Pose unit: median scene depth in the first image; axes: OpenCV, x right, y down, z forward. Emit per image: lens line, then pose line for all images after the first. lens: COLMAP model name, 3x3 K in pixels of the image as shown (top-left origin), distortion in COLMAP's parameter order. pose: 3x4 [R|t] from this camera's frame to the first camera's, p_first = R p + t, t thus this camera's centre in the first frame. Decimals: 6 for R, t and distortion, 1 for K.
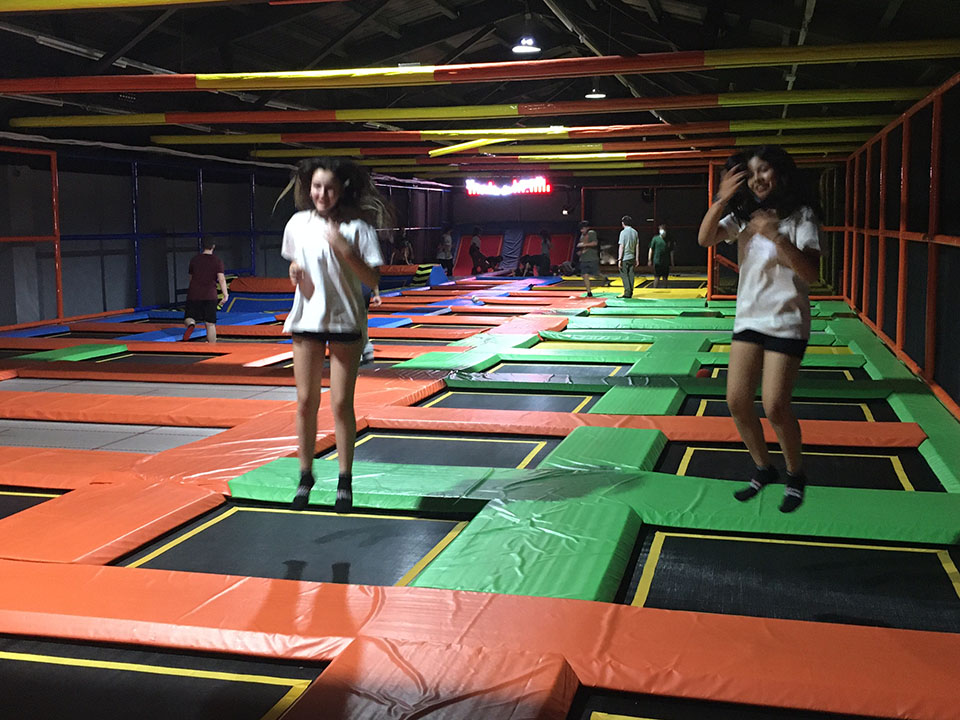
lens RADIAL K [[1102.2, 0, 480.0], [0, 1102.2, 360.0], [0, 0, 1]] dist [0.052161, 0.014766]
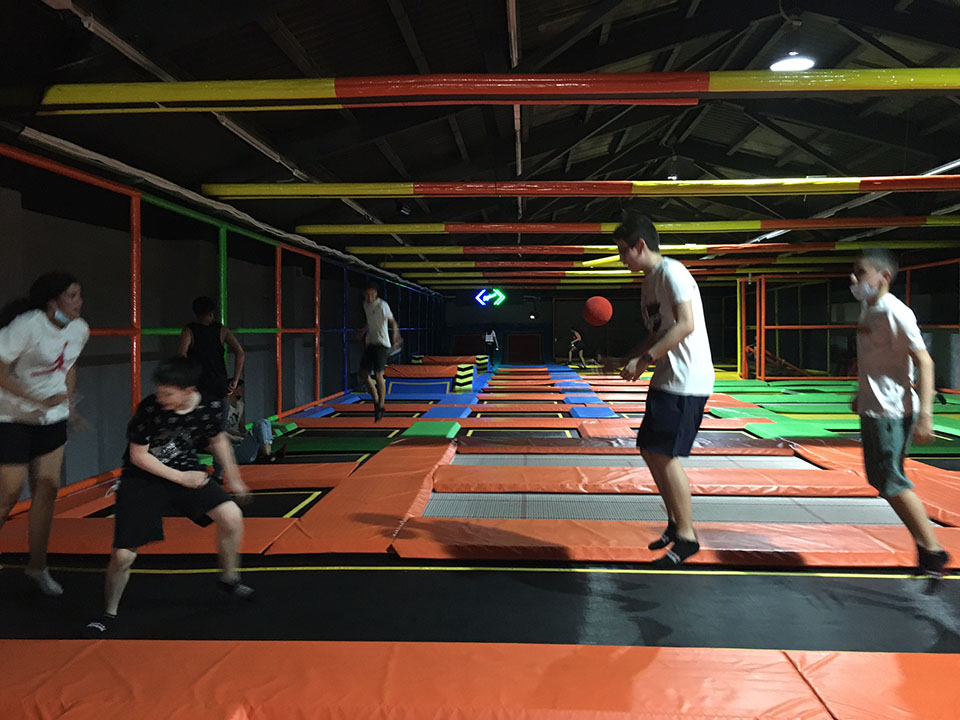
lens RADIAL K [[816.3, 0, 480.0], [0, 816.3, 360.0], [0, 0, 1]] dist [0.091075, -0.097410]
pose [[0.982156, -0.003434, 0.188038, -0.524306], [0.019678, 0.996222, -0.084587, -0.006626], [-0.187037, 0.086778, 0.978513, 0.205755]]
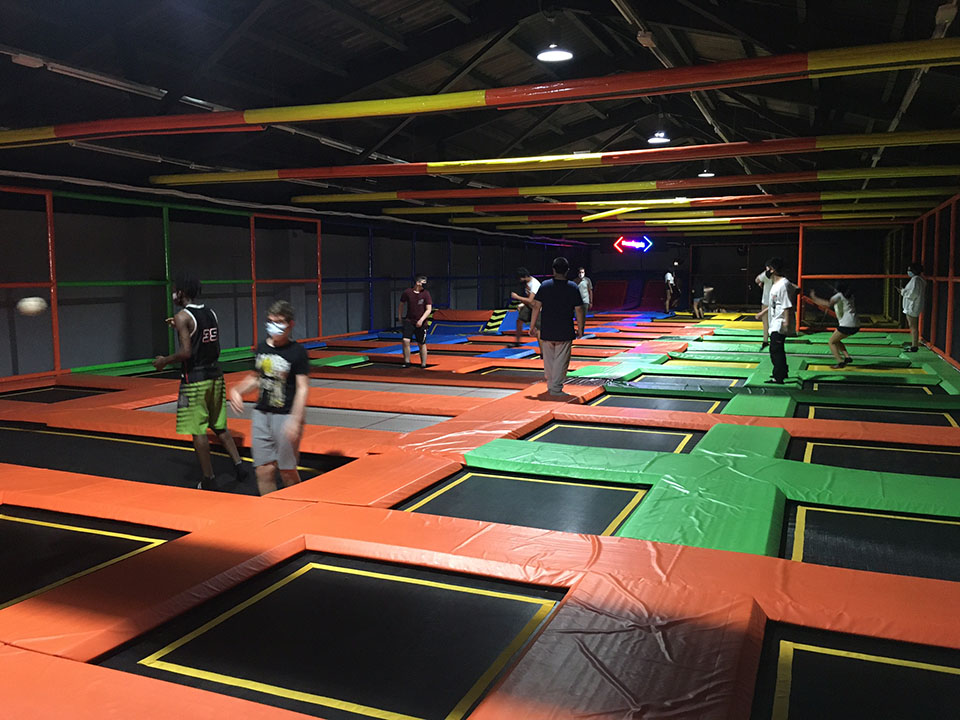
lens RADIAL K [[814.1, 0, 480.0], [0, 814.1, 360.0], [0, 0, 1]] dist [0.075835, -0.102104]
pose [[0.989173, 0.020179, -0.145362, -0.033114], [-0.022528, 0.999641, -0.014531, 0.003610], [0.145016, 0.017648, 0.989272, -0.002318]]
